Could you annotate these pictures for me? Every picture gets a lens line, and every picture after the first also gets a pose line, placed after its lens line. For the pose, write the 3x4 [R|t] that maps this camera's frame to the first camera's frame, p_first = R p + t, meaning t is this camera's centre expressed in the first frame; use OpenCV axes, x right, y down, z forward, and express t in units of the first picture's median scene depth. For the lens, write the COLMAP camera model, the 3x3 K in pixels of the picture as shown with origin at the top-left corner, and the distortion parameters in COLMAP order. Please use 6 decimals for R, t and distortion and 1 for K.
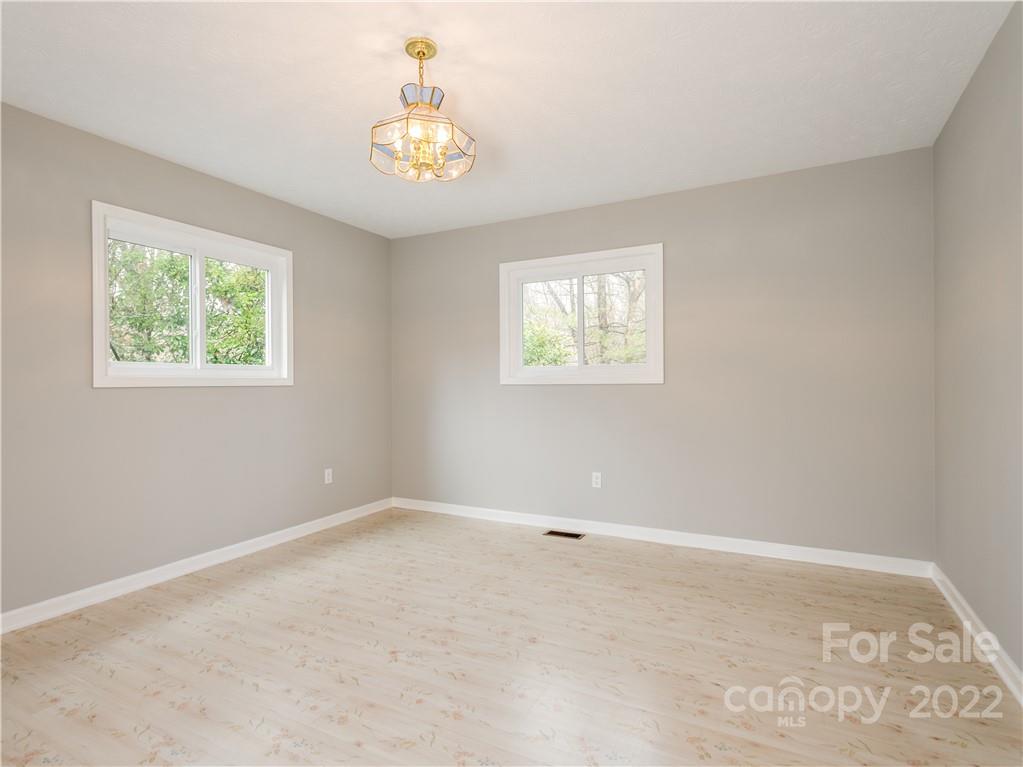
lens RADIAL K [[550.5, 0, 486.7], [0, 550.5, 391.8], [0, 0, 1]] dist [0.017672, -0.000982]
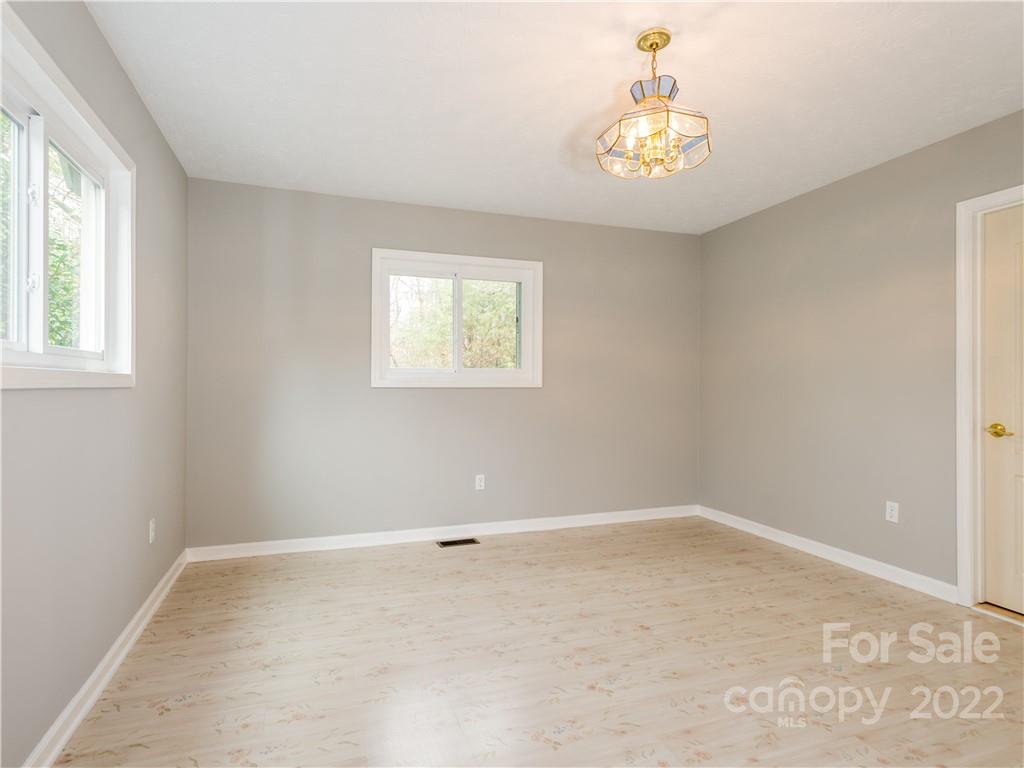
lens RADIAL K [[551.0, 0, 517.6], [0, 551.0, 386.6], [0, 0, 1]] dist [0.017672, -0.000982]
pose [[0.662319, 0.006073, 0.749197, -0.589374], [0.005380, 0.999903, -0.012861, -0.001894], [-0.749202, 0.012549, 0.662222, 0.314856]]
